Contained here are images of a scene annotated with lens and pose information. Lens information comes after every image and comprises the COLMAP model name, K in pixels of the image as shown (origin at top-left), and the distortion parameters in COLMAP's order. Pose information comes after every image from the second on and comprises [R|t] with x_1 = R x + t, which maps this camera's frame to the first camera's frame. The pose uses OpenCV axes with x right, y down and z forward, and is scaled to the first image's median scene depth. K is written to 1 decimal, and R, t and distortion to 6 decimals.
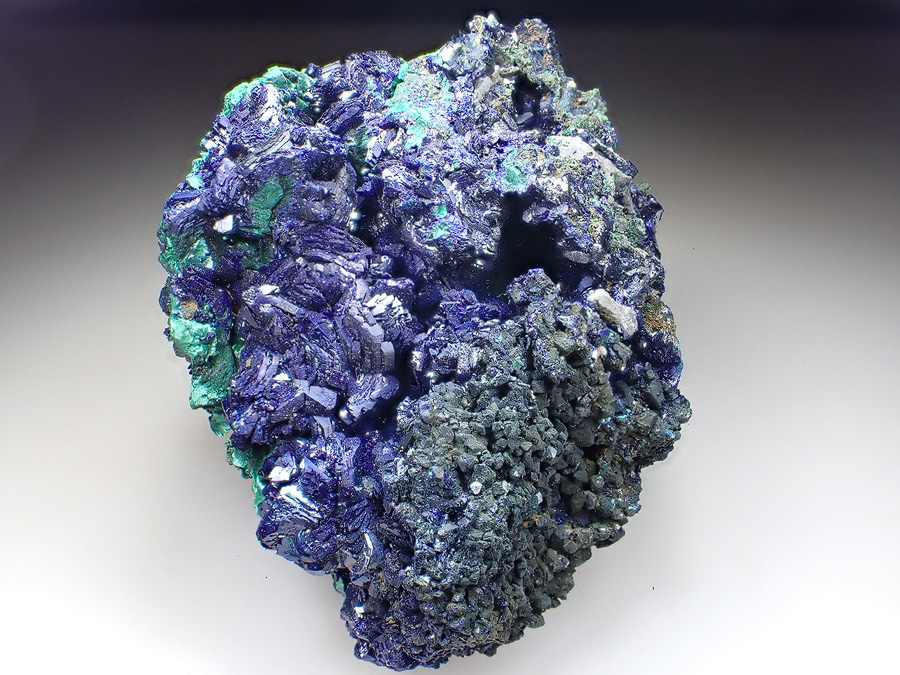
lens RADIAL K [[844.9, 0, 447.7], [0, 844.9, 337.1], [0, 0, 1]] dist [-0.048538, 0.000000]
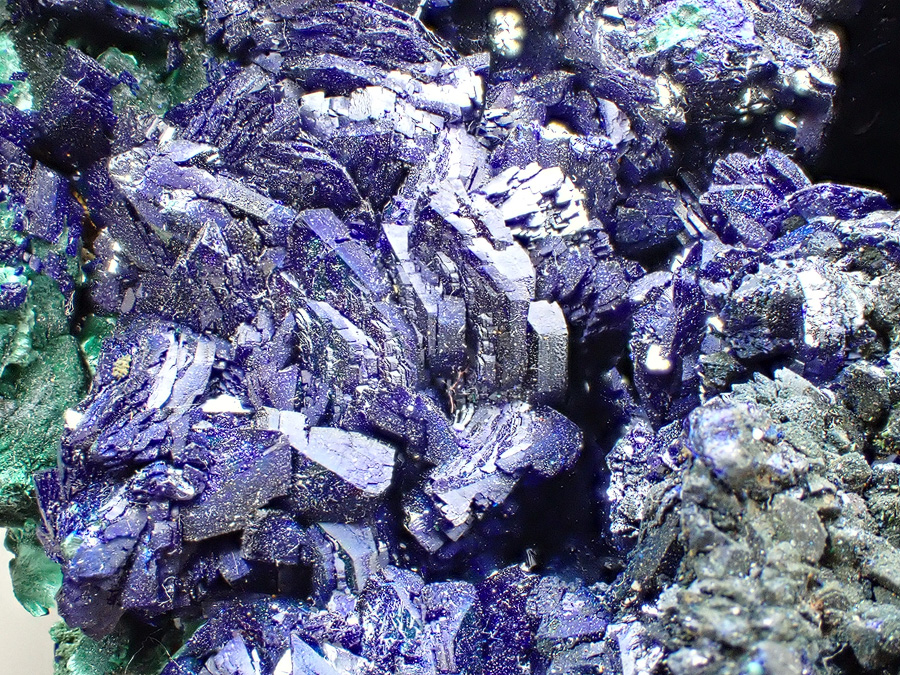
lens RADIAL K [[1581.2, 0, 451.9], [0, 1581.2, 338.4], [0, 0, 1]] dist [0.009412, 0.000000]
pose [[0.997939, -0.016556, -0.062001, -0.071518], [0.007123, 0.988755, -0.149375, 0.112423], [0.063776, 0.148626, 0.986835, 0.405078]]
